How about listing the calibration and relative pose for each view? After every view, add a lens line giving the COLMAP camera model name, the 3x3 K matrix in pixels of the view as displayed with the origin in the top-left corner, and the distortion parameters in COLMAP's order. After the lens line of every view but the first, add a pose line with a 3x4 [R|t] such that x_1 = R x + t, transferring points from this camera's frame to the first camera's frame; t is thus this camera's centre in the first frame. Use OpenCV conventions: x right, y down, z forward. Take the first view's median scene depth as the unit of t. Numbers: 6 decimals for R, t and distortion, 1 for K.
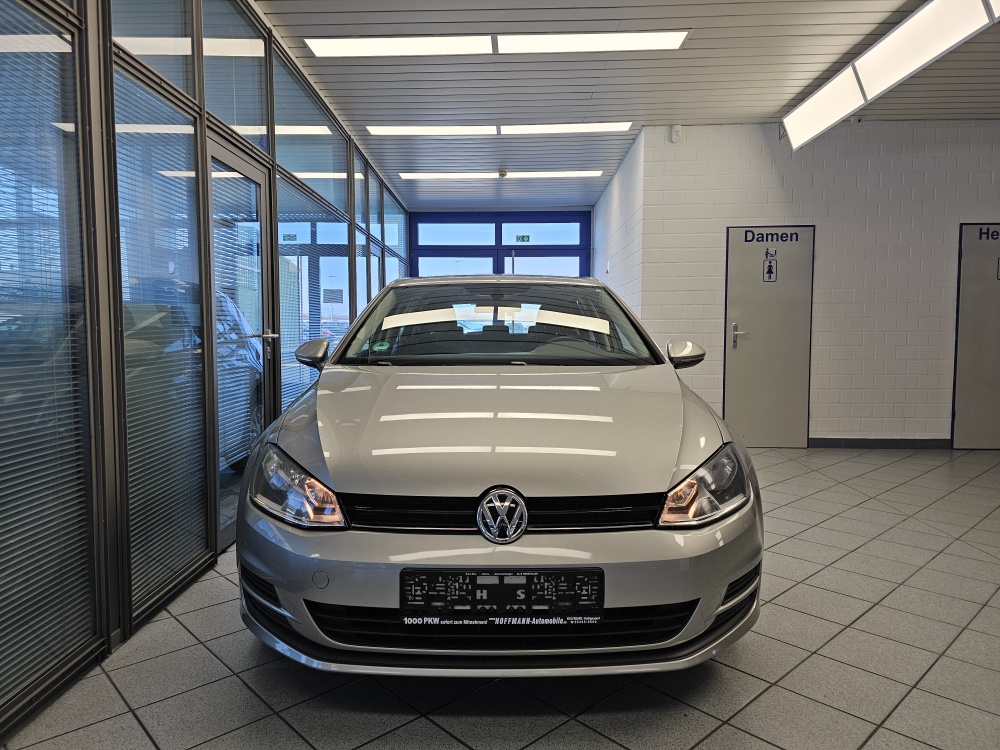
lens RADIAL K [[683.6, 0, 491.9], [0, 683.6, 369.5], [0, 0, 1]] dist [0.055290, -0.042437]
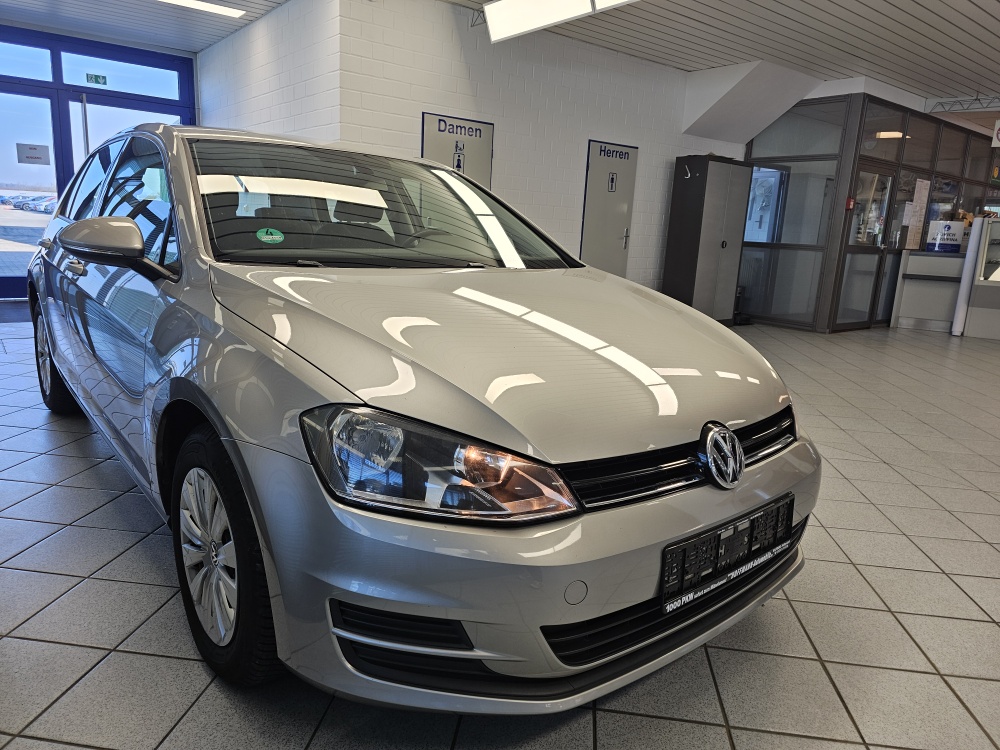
lens RADIAL K [[683.6, 0, 503.7], [0, 683.6, 370.4], [0, 0, 1]] dist [0.055290, -0.042437]
pose [[0.753161, -0.095600, 0.650853, -0.227972], [-0.011818, 0.987258, 0.158689, -0.007100], [-0.657730, -0.127210, 0.742434, 0.175930]]
